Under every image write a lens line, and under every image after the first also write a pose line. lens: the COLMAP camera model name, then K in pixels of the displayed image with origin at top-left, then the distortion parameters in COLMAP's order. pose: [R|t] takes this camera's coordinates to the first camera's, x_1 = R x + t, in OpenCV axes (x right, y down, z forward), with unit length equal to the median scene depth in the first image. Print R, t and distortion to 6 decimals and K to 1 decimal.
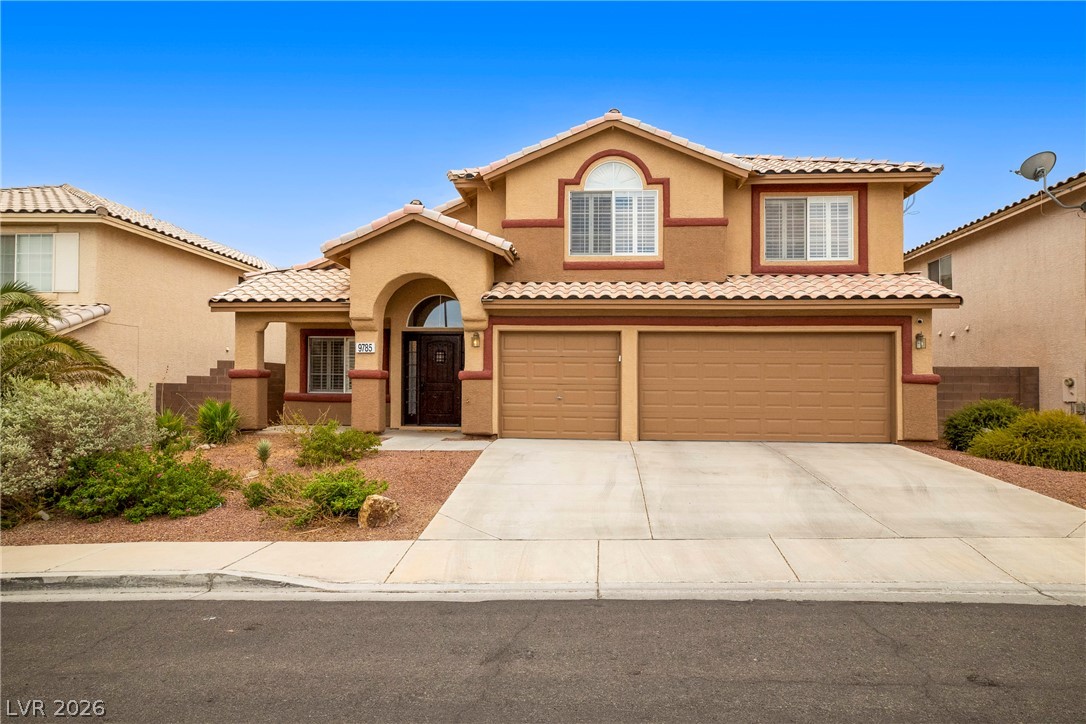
lens RADIAL K [[690.1, 0, 543.0], [0, 690.1, 362.0], [0, 0, 1]] dist [0.003934, 0.001034]
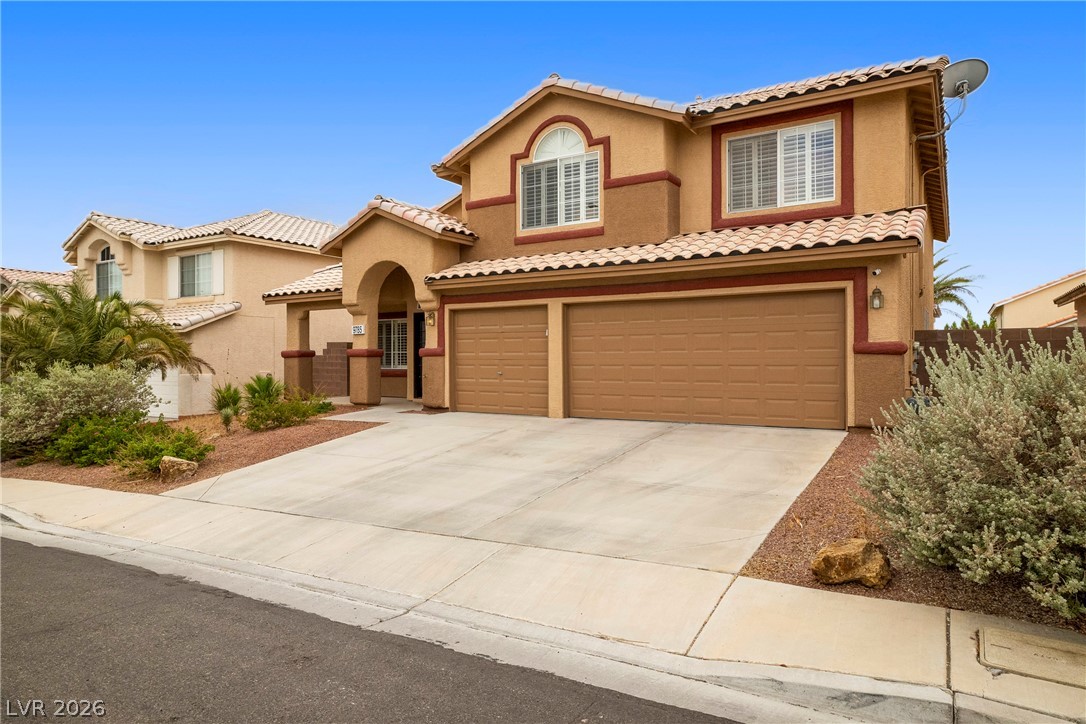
lens RADIAL K [[673.5, 0, 543.4], [0, 673.5, 345.8], [0, 0, 1]] dist [0.003715, 0.001377]
pose [[0.885015, -0.021277, -0.465077, 0.525152], [0.030000, 0.999485, 0.011362, 0.002502], [0.464596, -0.024008, 0.885197, 0.152060]]
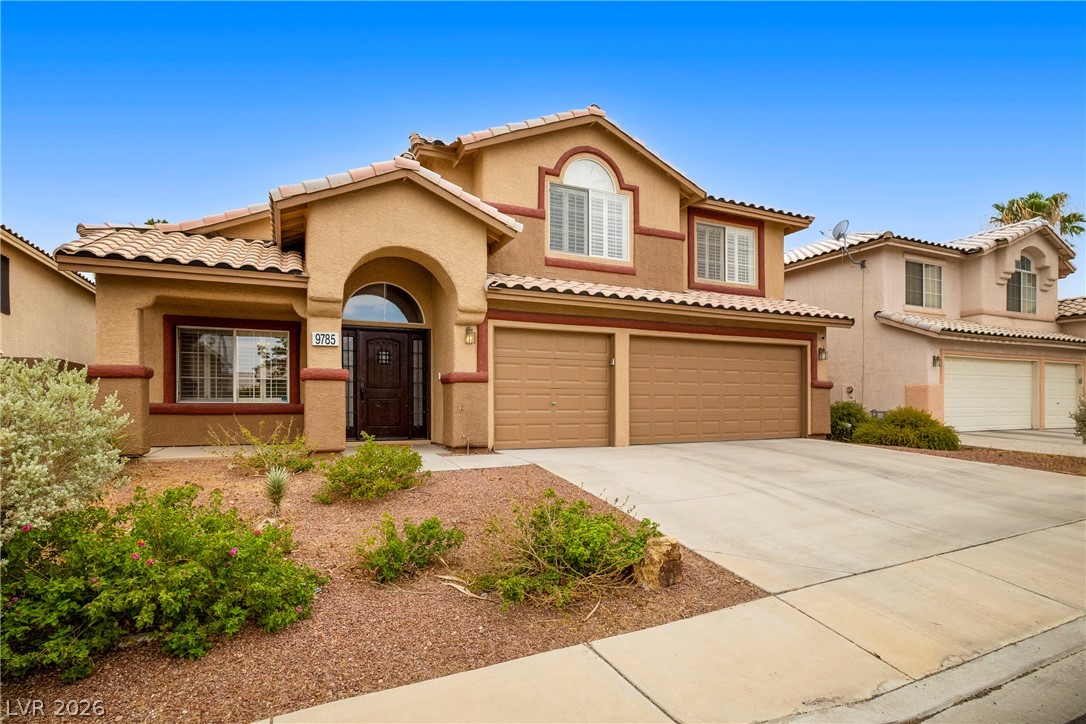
lens RADIAL K [[569.8, 0, 558.1], [0, 569.8, 397.1], [0, 0, 1]] dist [-0.020644, 0.000271]
pose [[0.867347, -0.003802, 0.497689, -0.340514], [-0.007378, 0.999763, 0.020496, 0.027588], [-0.497649, -0.021450, 0.867113, 0.330674]]
